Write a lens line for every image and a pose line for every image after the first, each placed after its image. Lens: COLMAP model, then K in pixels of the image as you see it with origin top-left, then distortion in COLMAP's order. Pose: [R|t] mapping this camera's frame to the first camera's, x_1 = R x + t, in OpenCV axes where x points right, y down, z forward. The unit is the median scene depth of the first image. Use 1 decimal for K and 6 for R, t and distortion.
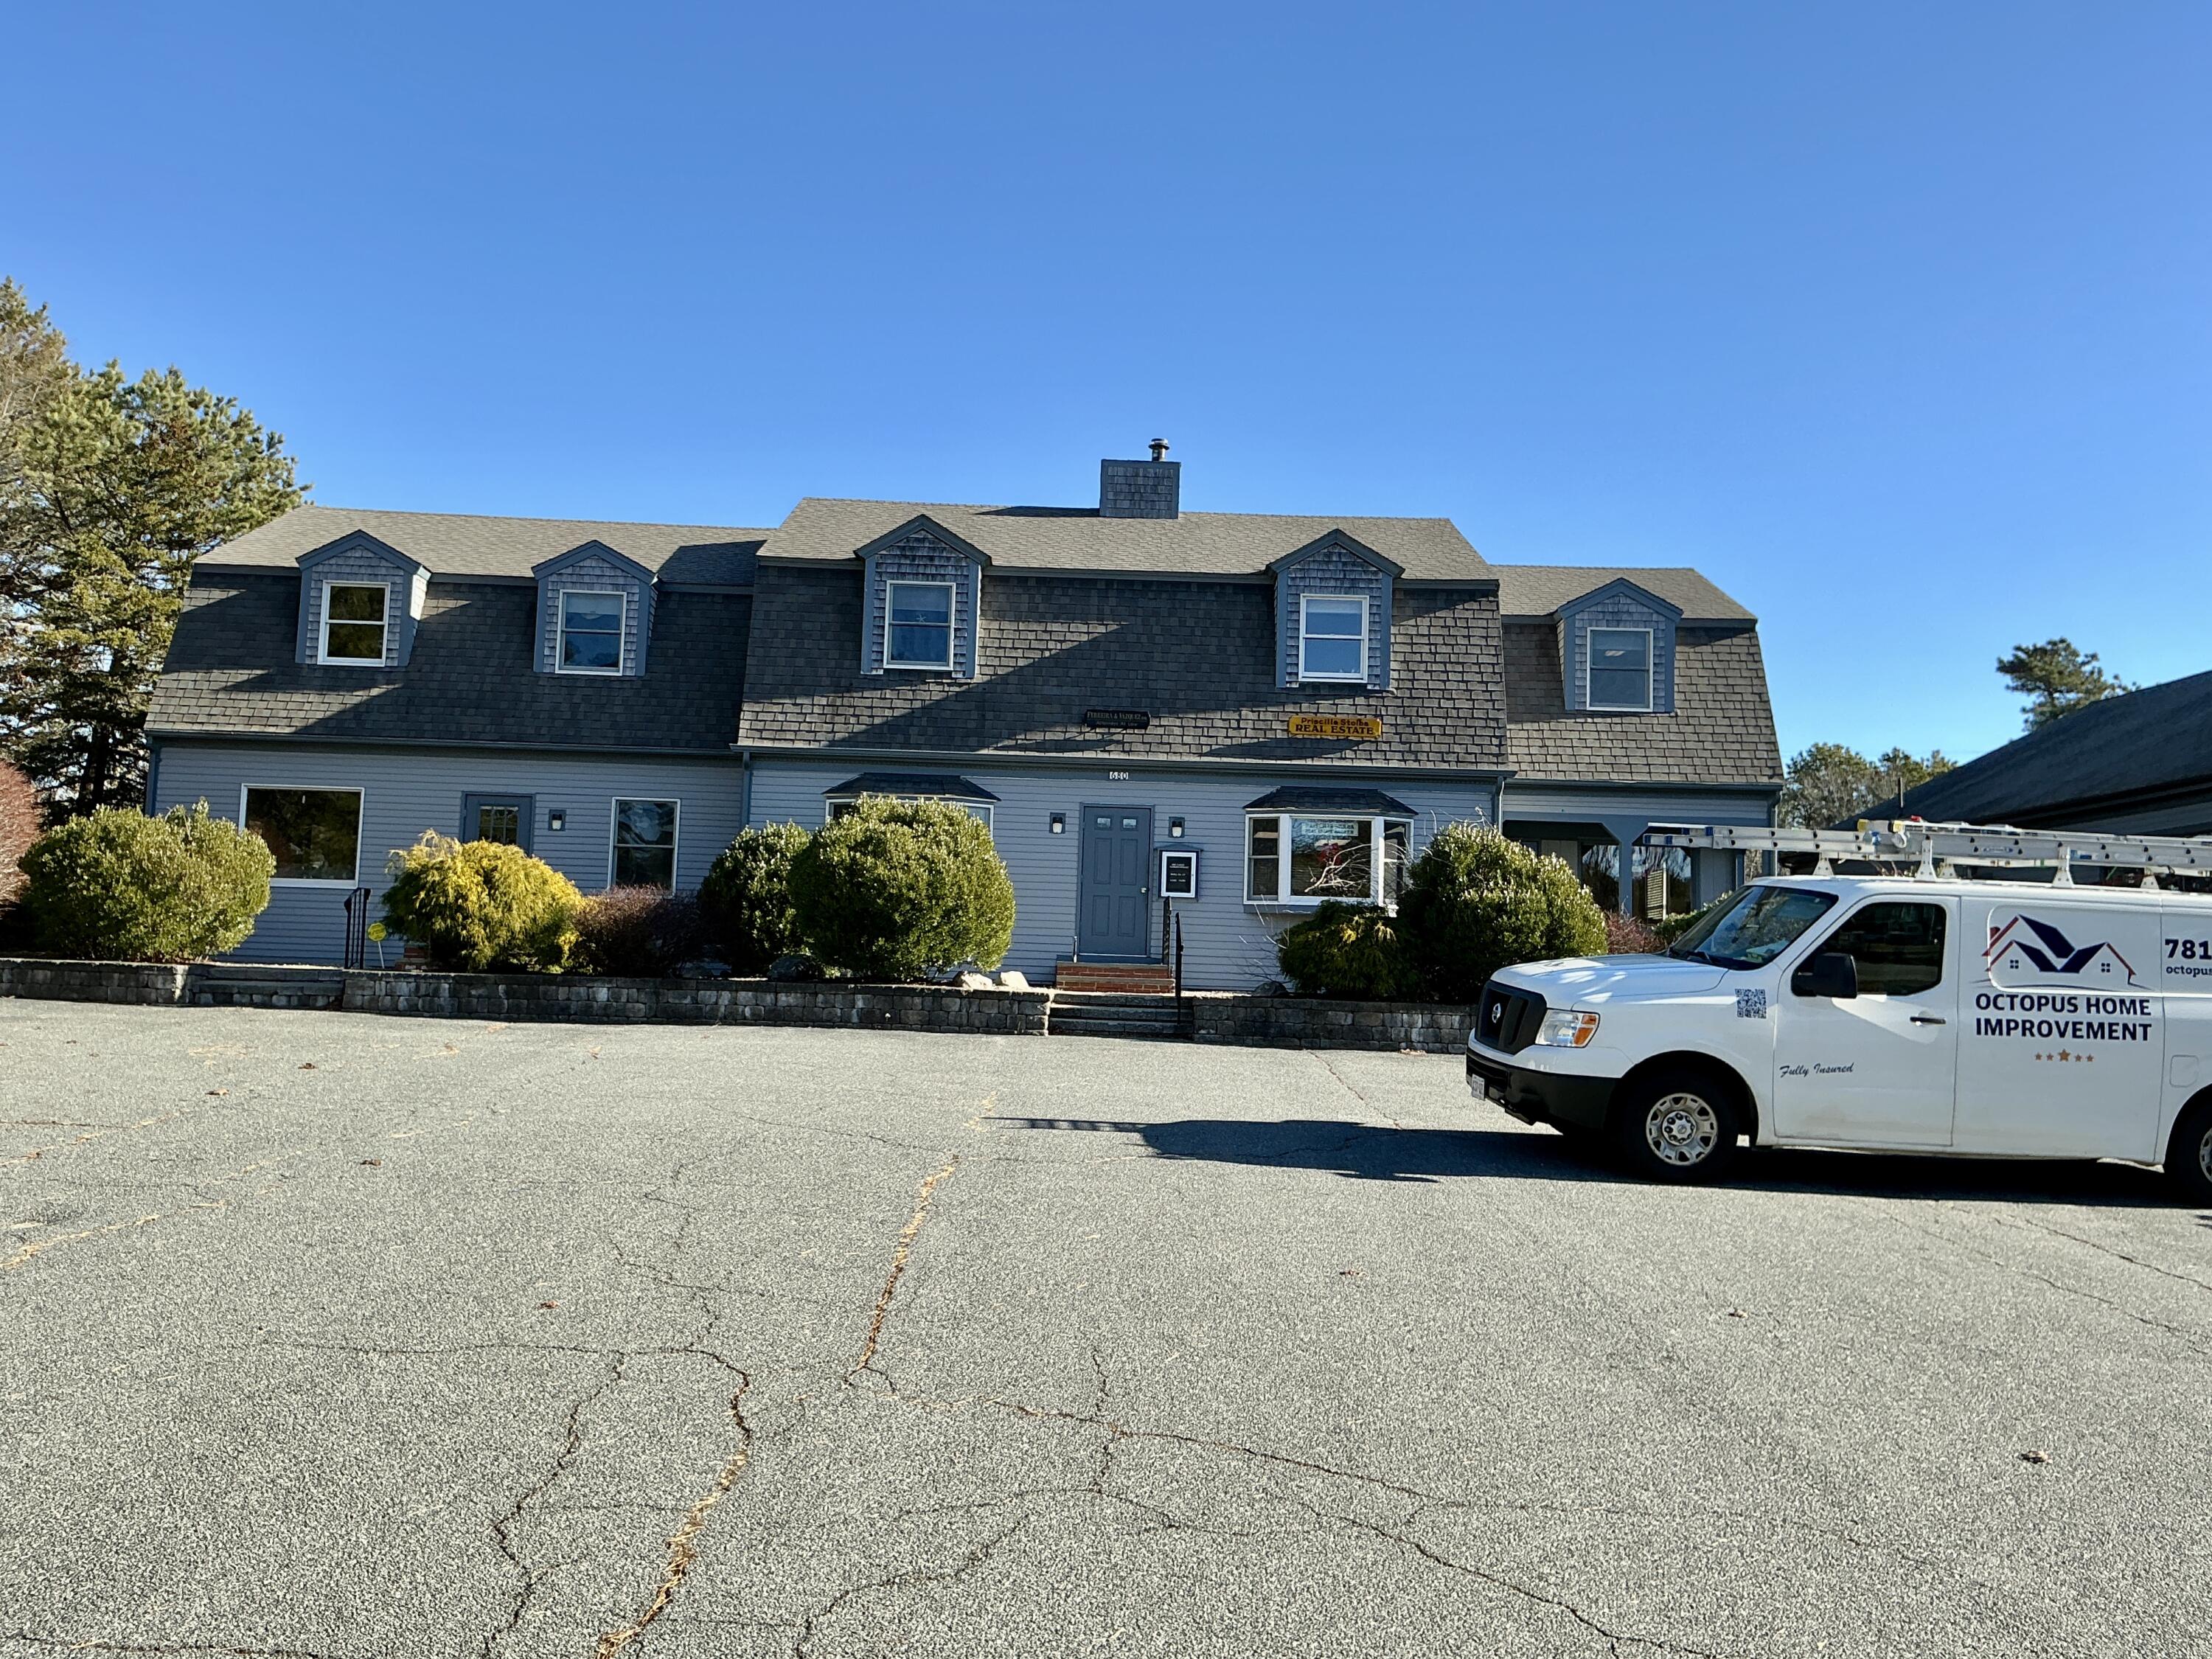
lens RADIAL K [[1840.0, 0, 1113.2], [0, 1840.0, 834.6], [0, 0, 1]] dist [0.098776, -0.176035]
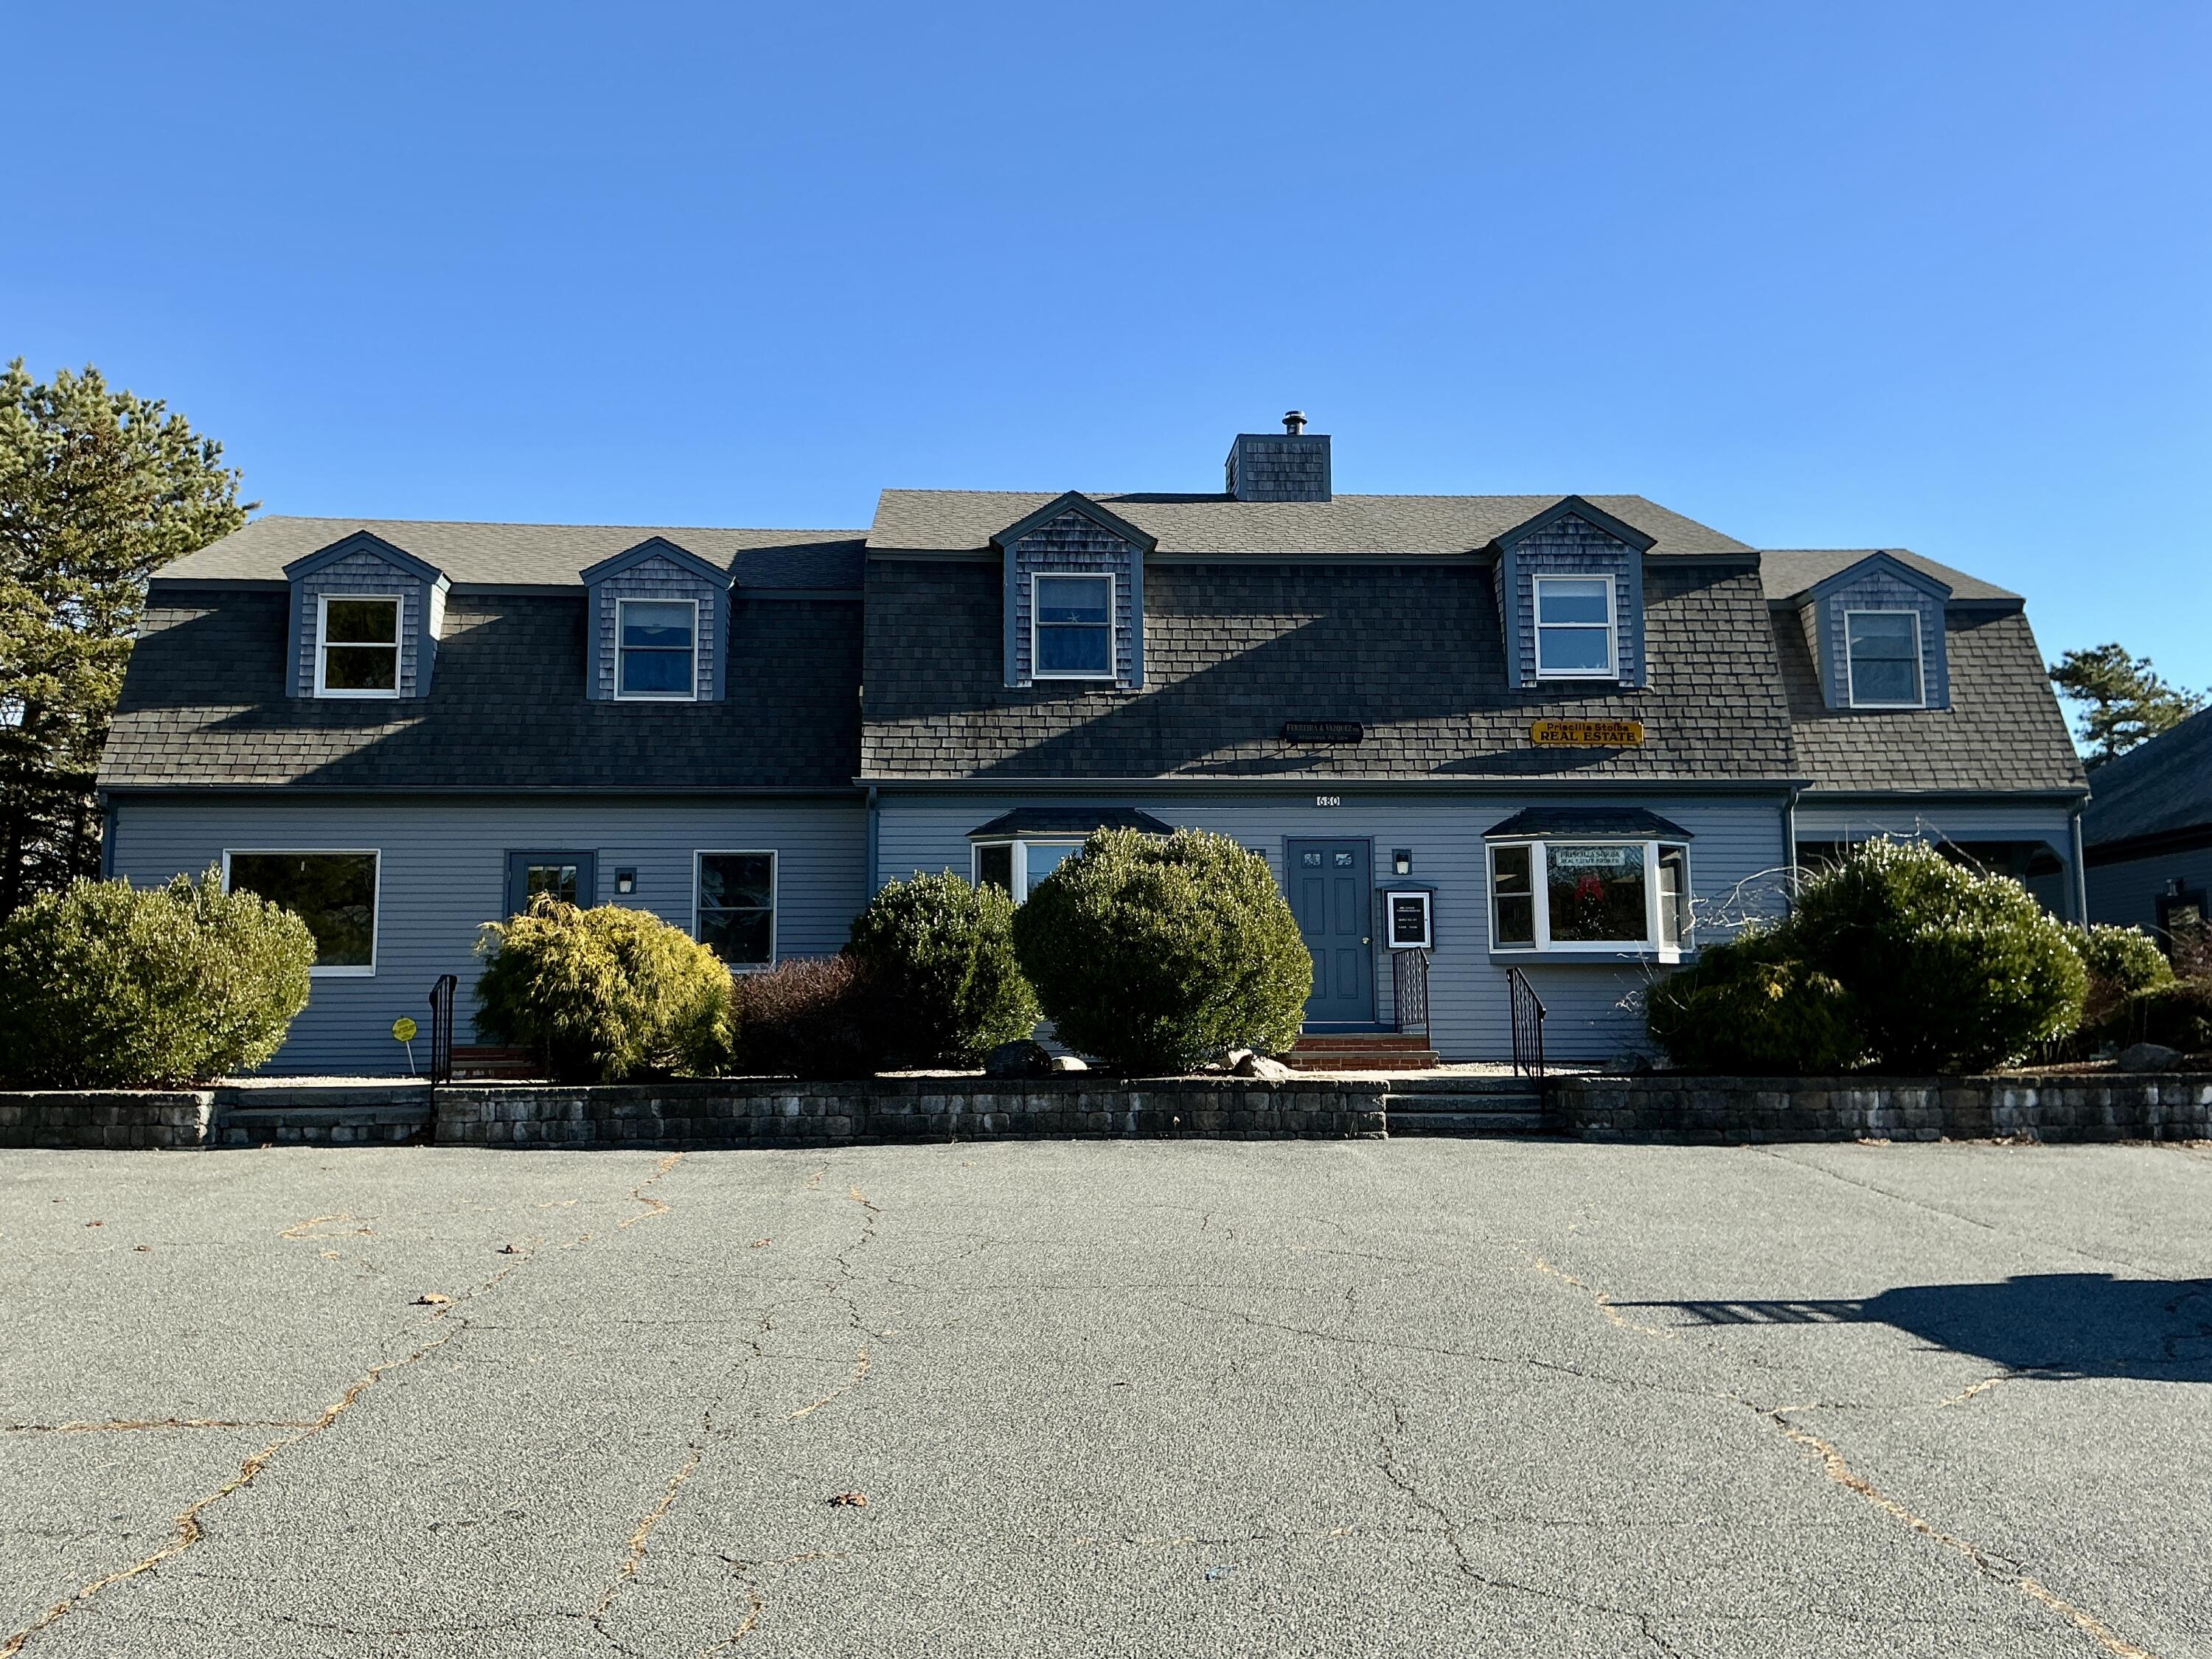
lens RADIAL K [[1840.0, 0, 1108.3], [0, 1840.0, 839.5], [0, 0, 1]] dist [0.098776, -0.176035]
pose [[0.997660, -0.033786, 0.059440, -0.140774], [0.035343, 0.999054, -0.025328, 0.002042], [-0.058528, 0.027369, 0.997911, 0.187738]]
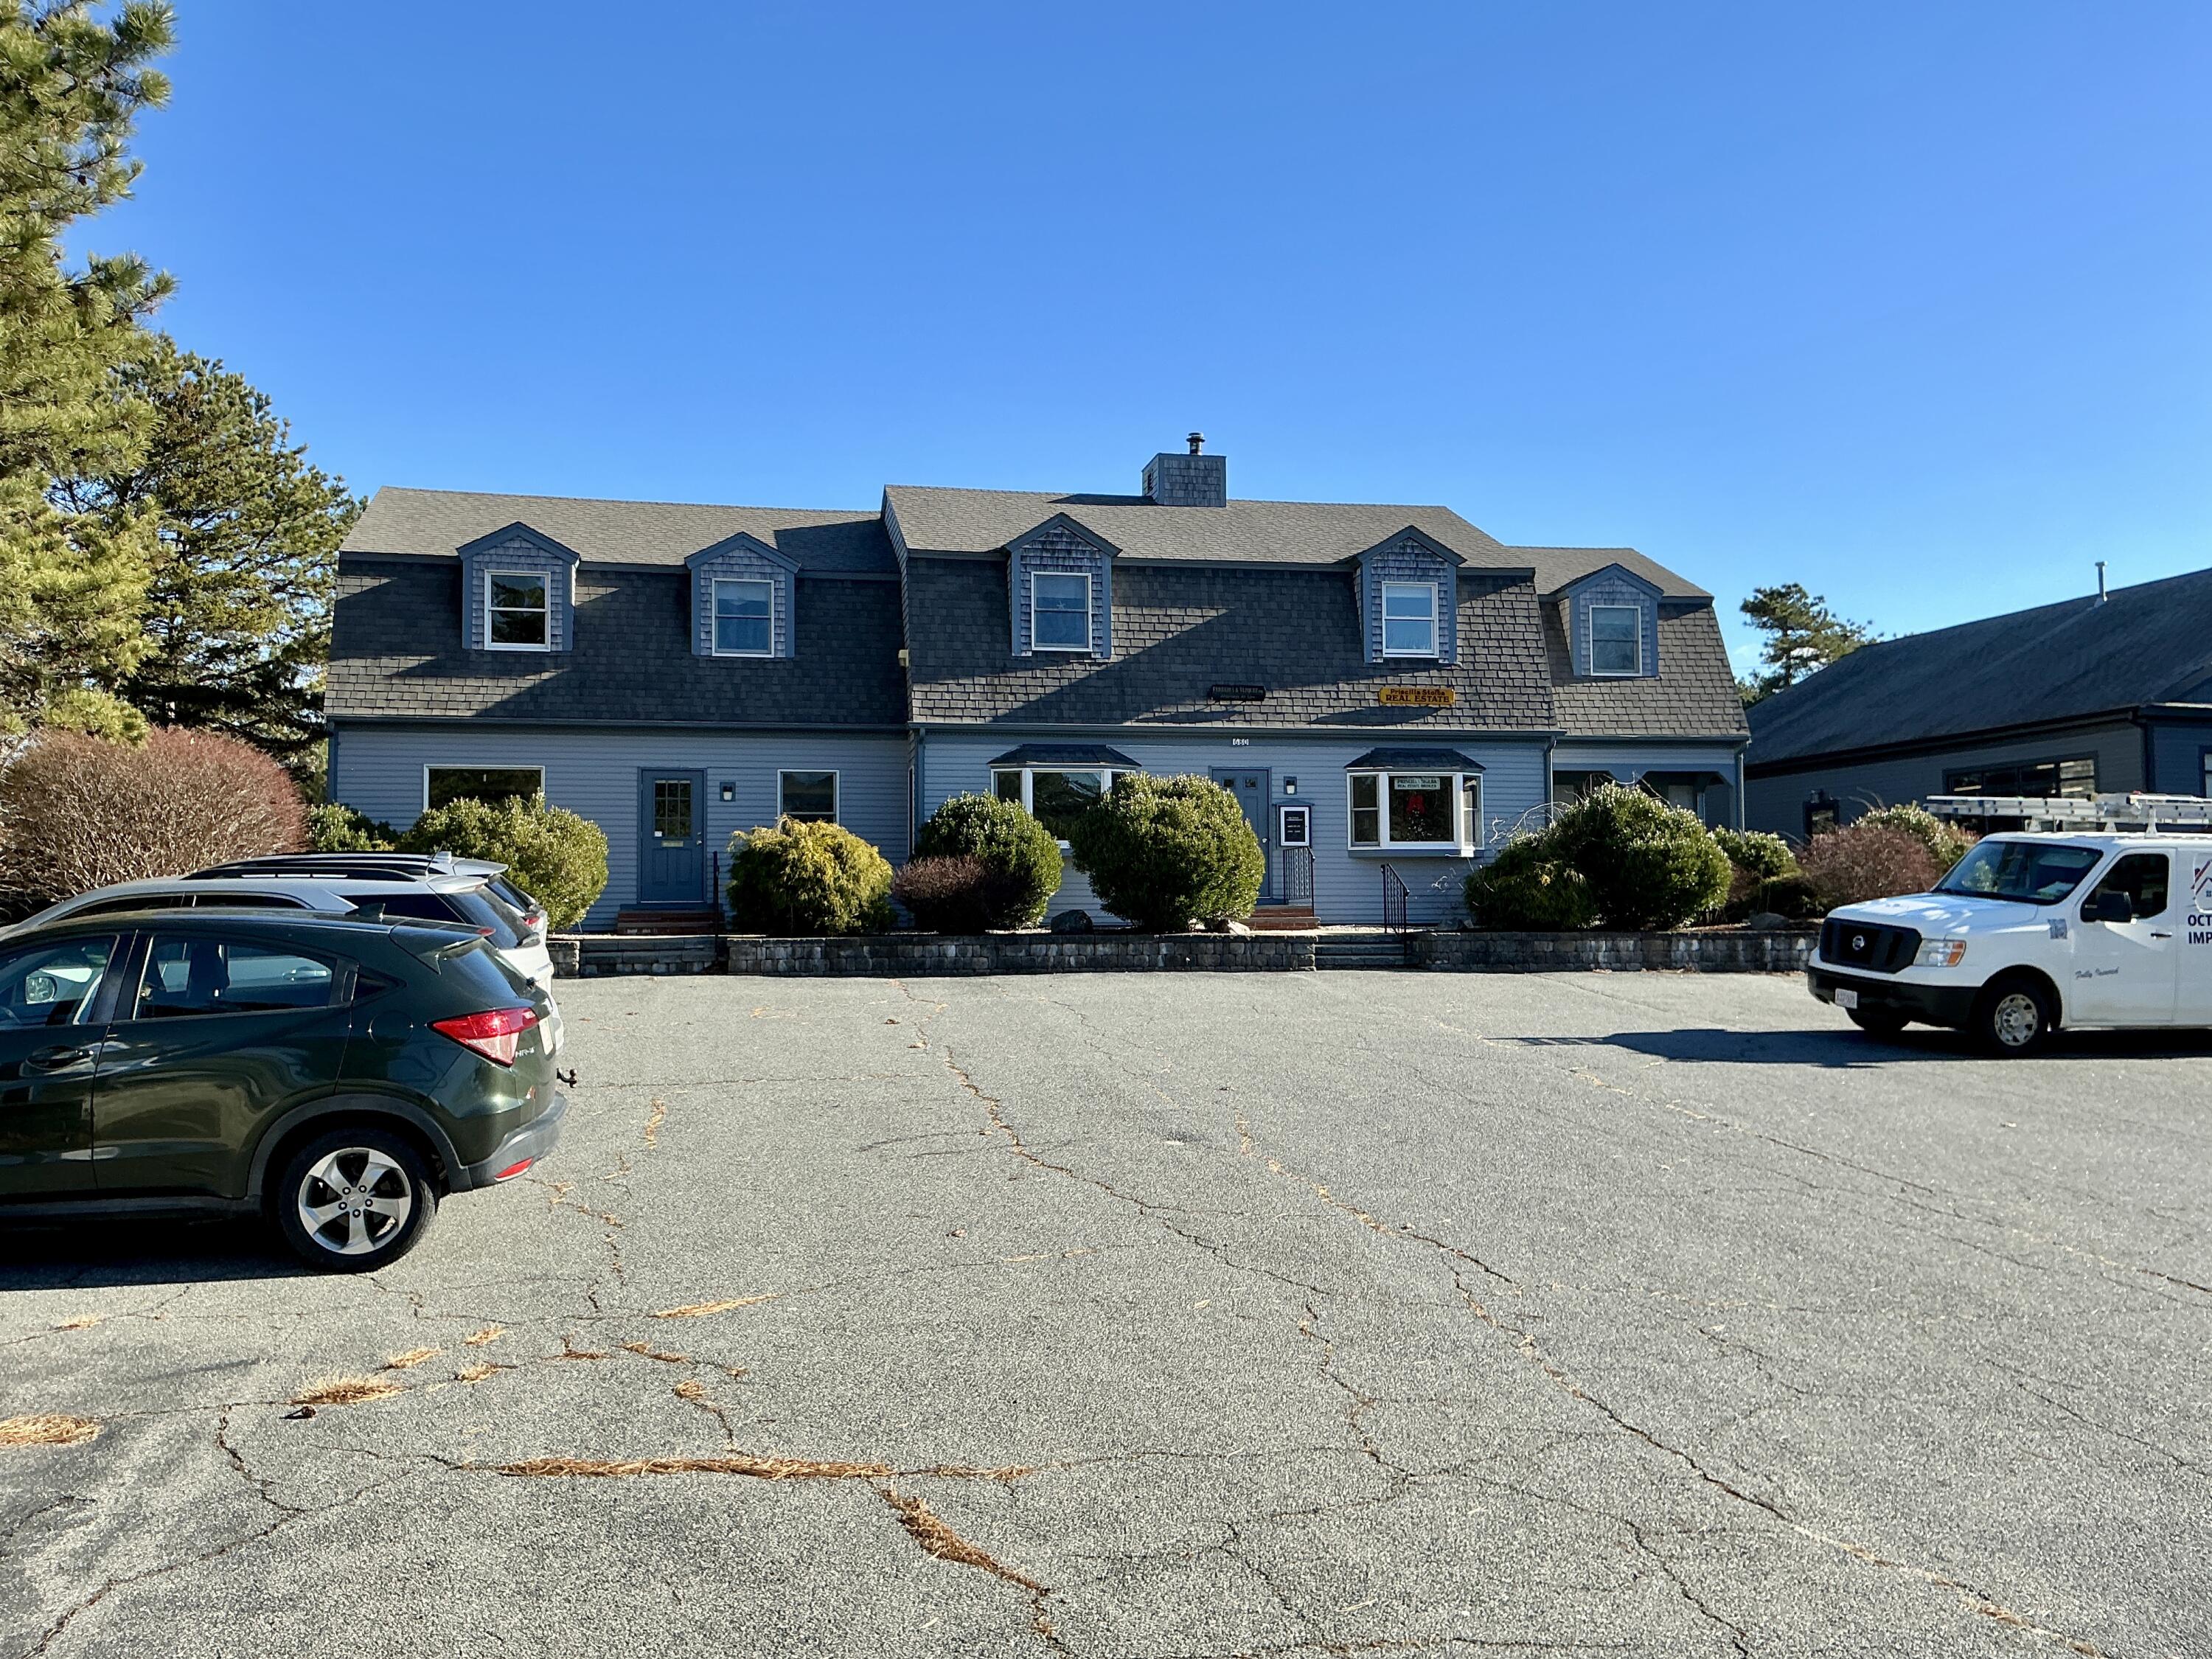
lens RADIAL K [[1840.0, 0, 1110.0], [0, 1840.0, 837.8], [0, 0, 1]] dist [0.098776, -0.176035]
pose [[0.980786, -0.030483, 0.192693, -0.295879], [0.021513, 0.998593, 0.048473, -0.029199], [-0.193899, -0.043396, 0.980061, -0.115317]]
